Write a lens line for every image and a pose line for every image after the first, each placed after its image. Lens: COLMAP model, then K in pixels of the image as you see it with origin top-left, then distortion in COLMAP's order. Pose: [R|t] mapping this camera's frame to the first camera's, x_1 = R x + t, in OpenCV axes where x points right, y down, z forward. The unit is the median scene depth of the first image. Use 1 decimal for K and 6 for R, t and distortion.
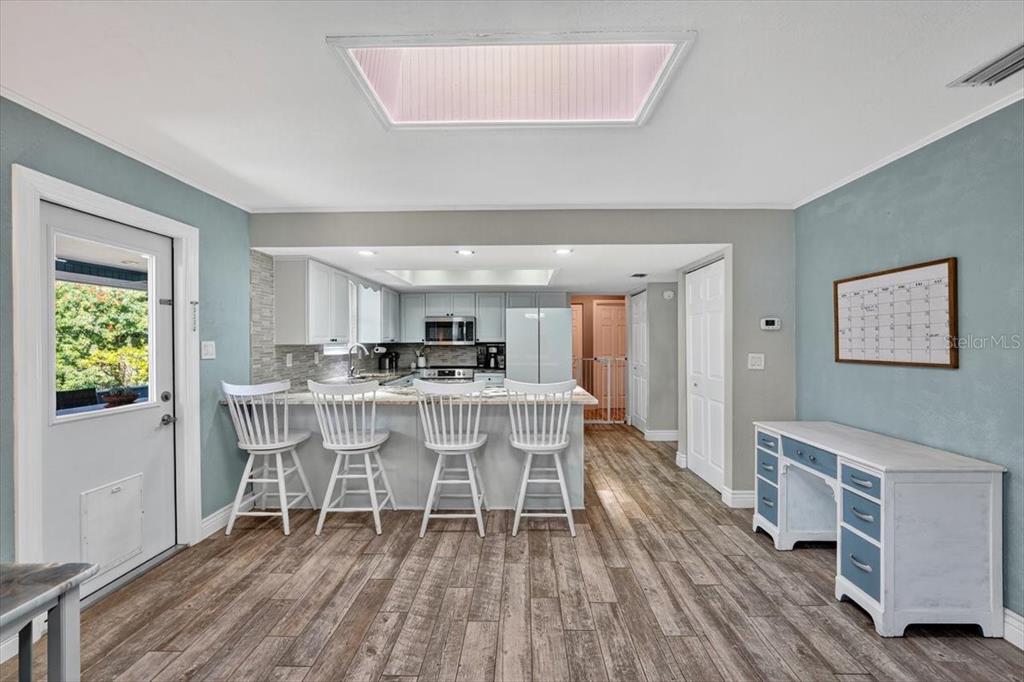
lens RADIAL K [[415.3, 0, 515.1], [0, 415.3, 340.9], [0, 0, 1]] dist [-0.029047, 0.009798]
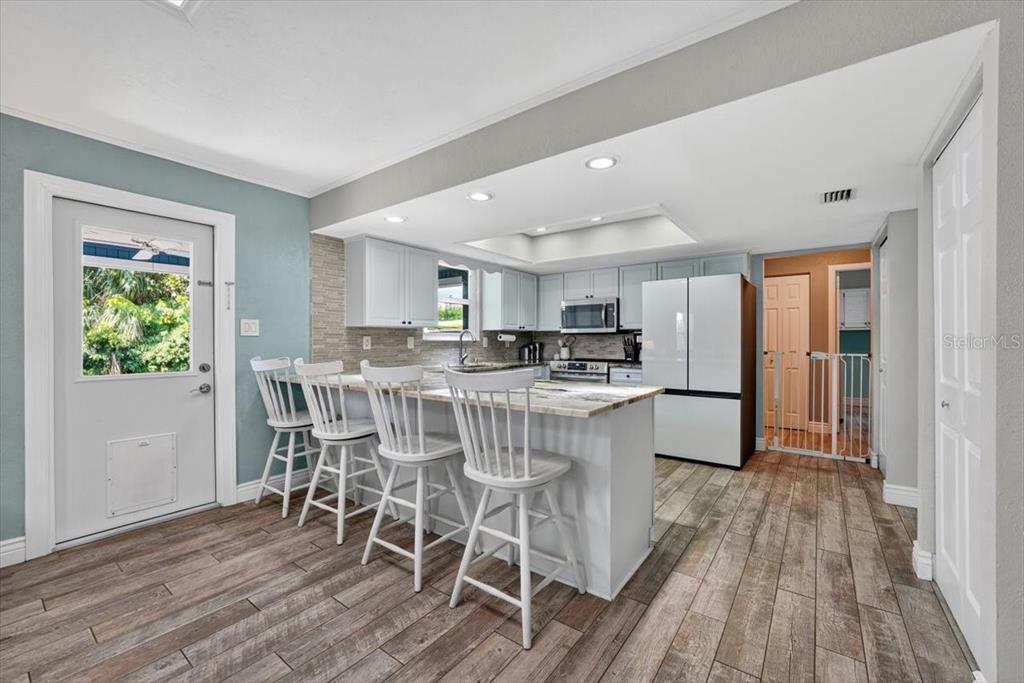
lens RADIAL K [[415.3, 0, 515.1], [0, 415.3, 341.4], [0, 0, 1]] dist [-0.029047, 0.009798]
pose [[0.814927, 0.003115, -0.579555, 0.370694], [-0.001730, 0.999994, 0.002943, 0.044682], [0.579561, -0.001396, 0.814928, 0.439072]]
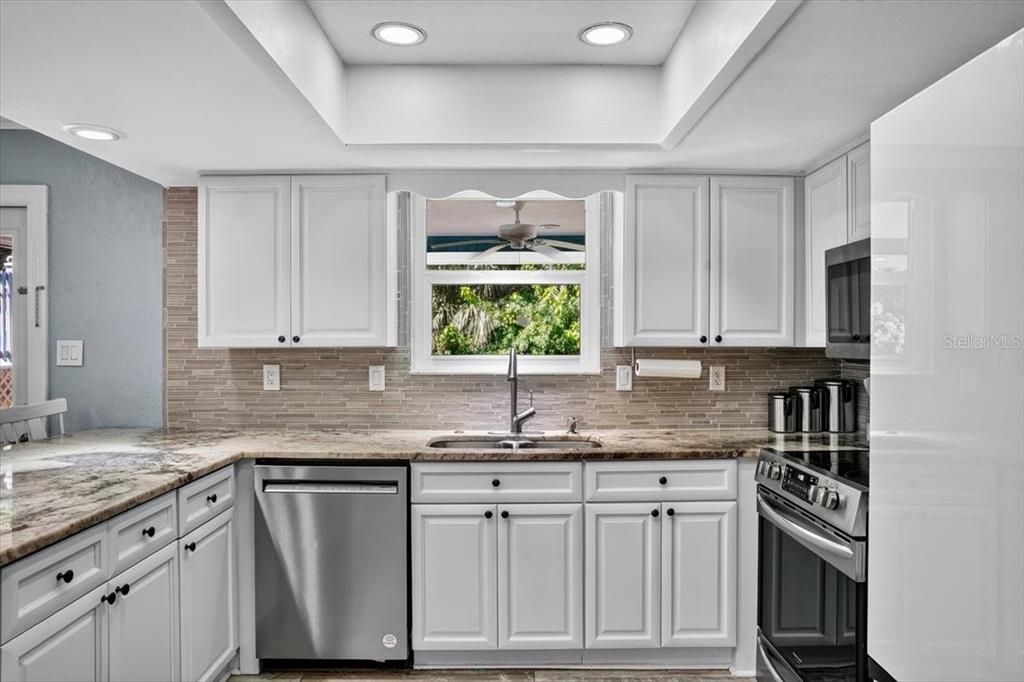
lens RADIAL K [[668.7, 0, 512.0], [0, 668.7, 341.0], [0, 0, 1]] dist [-0.019984, 0.000879]
pose [[0.021738, 0.004646, -0.999753, 0.334590], [-0.000560, 0.999989, 0.004635, -0.003686], [0.999764, 0.000459, 0.021740, 1.449518]]
